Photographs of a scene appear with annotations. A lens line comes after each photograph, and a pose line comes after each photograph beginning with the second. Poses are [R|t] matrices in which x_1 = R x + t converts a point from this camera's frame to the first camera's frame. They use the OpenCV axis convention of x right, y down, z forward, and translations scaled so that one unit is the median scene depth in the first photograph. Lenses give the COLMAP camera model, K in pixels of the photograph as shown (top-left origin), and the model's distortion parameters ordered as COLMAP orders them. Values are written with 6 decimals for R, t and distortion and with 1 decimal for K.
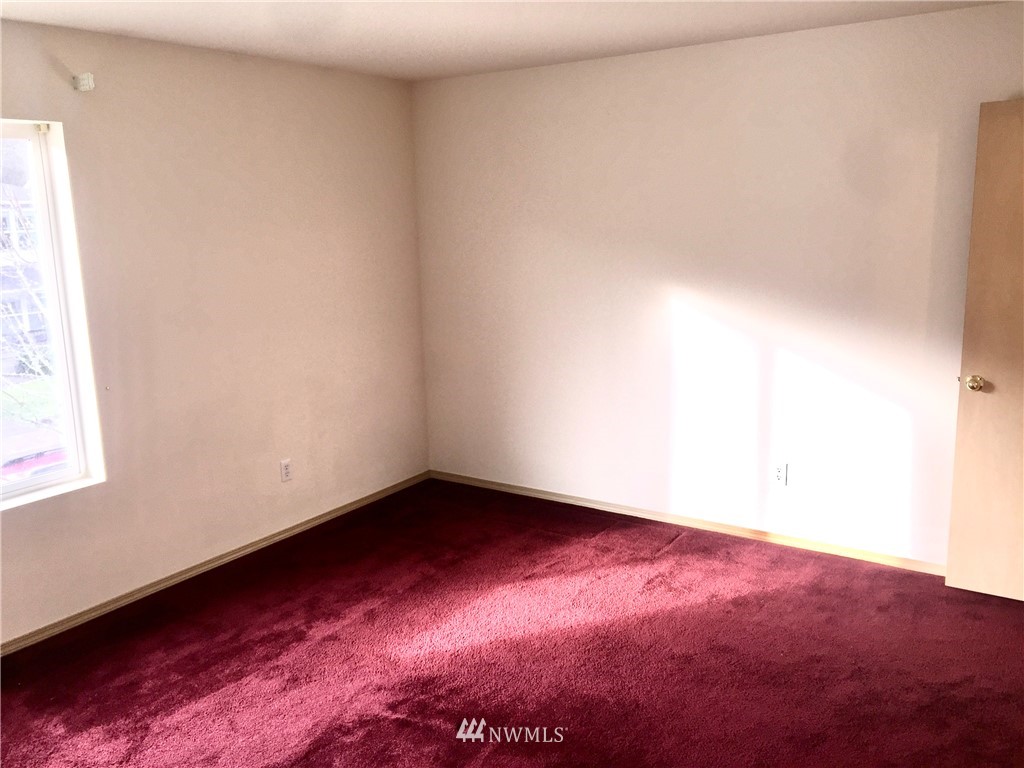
lens RADIAL K [[884.3, 0, 498.6], [0, 884.3, 379.6], [0, 0, 1]] dist [0.086785, -0.079897]
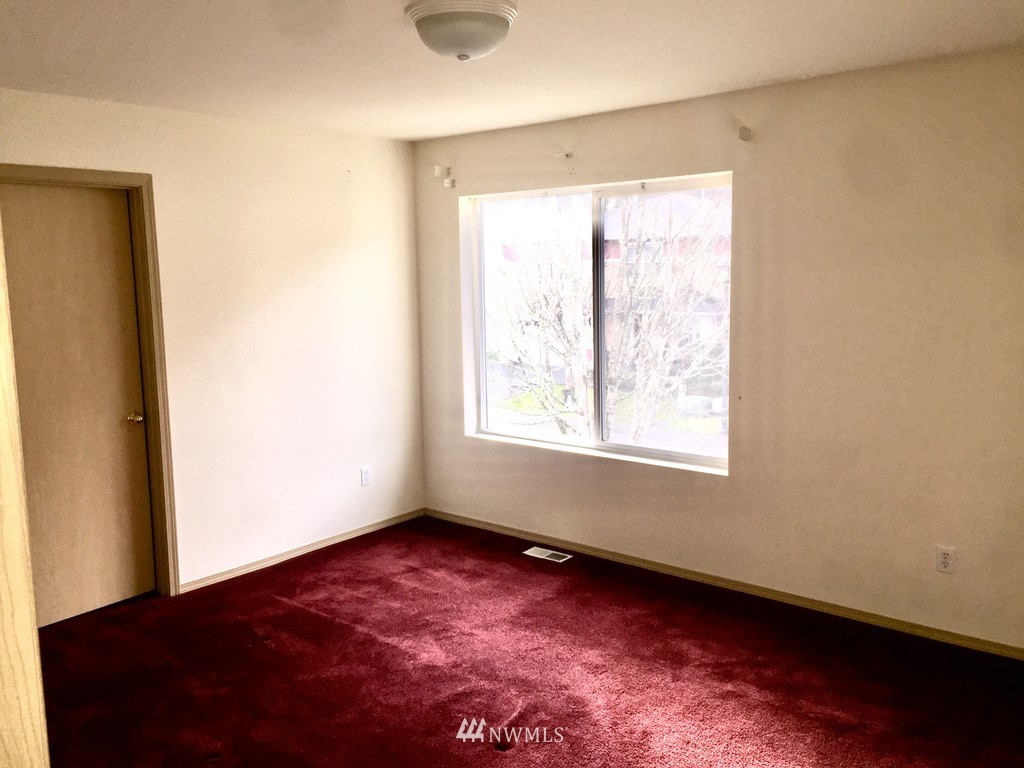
lens RADIAL K [[884.3, 0, 498.6], [0, 884.3, 379.6], [0, 0, 1]] dist [0.086785, -0.079897]
pose [[-0.108765, 0.154437, -0.981998, 0.711686], [-0.170154, 0.970386, 0.171457, -0.155382], [0.979397, 0.185740, -0.079266, 0.789650]]
